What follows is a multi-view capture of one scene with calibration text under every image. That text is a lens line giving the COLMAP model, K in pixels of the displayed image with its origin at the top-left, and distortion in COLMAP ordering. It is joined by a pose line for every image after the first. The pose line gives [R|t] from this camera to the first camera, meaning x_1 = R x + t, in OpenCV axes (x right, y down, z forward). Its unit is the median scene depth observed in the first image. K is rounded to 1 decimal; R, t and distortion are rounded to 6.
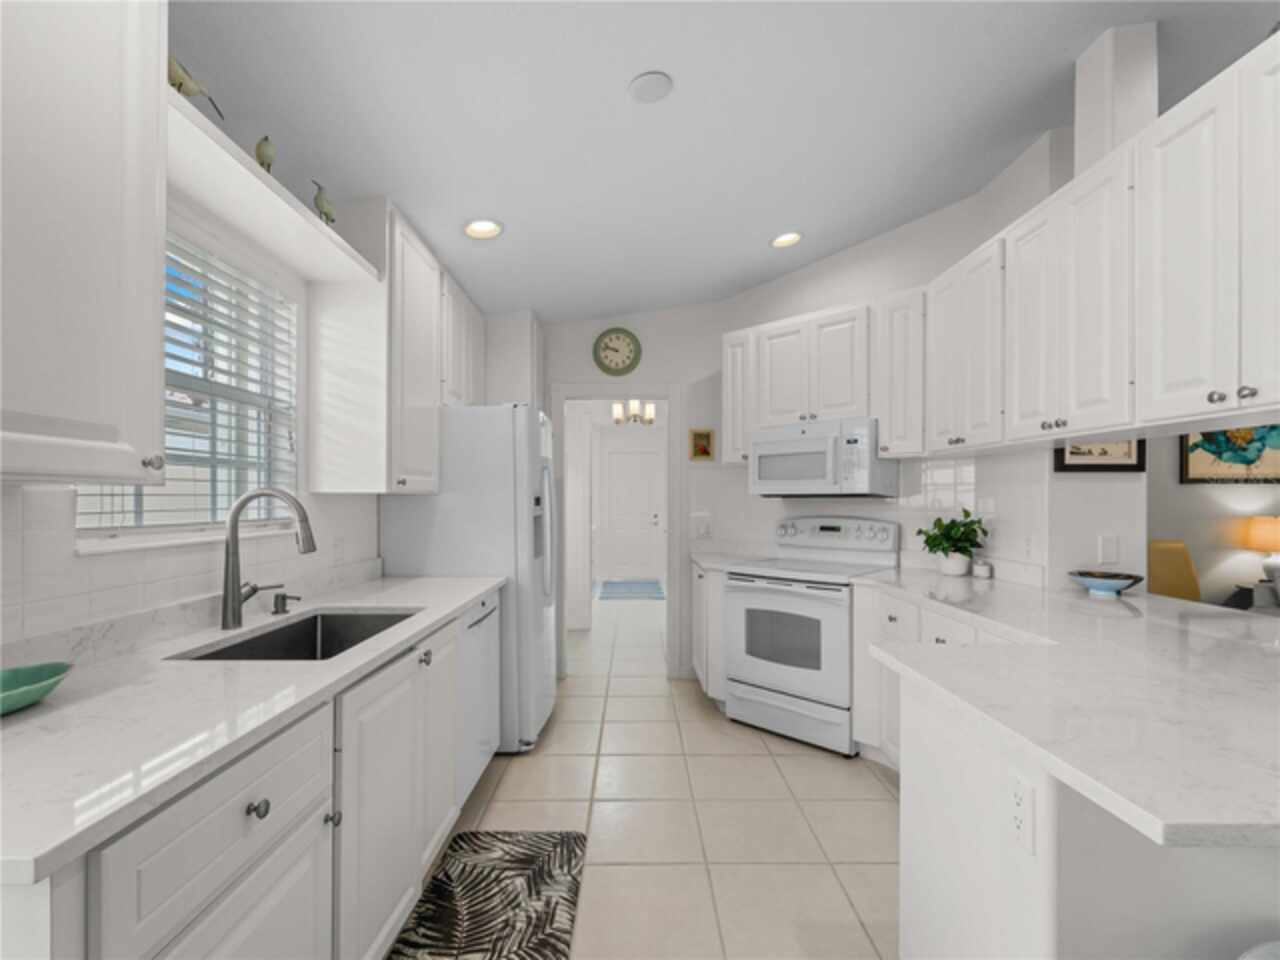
lens RADIAL K [[581.9, 0, 630.0], [0, 581.9, 501.4], [0, 0, 1]] dist [-0.002589, -0.000640]
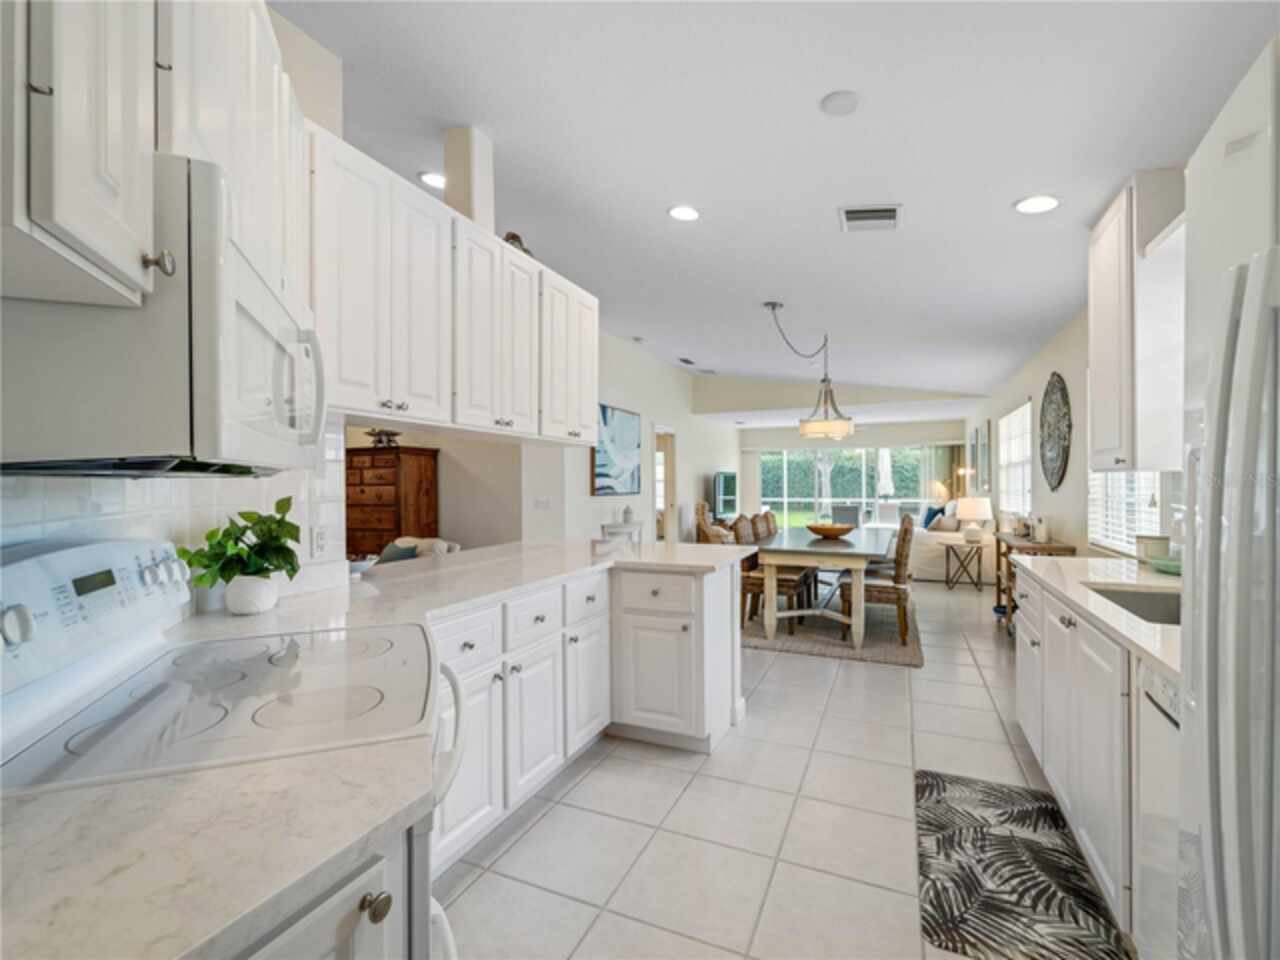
lens RADIAL K [[581.9, 0, 635.0], [0, 581.9, 481.4], [0, 0, 1]] dist [-0.002589, -0.000640]
pose [[-0.915107, 0.005932, 0.403167, -0.047147], [0.007623, 0.999968, 0.002588, -0.007188], [-0.403138, 0.005441, -0.915123, 2.106234]]
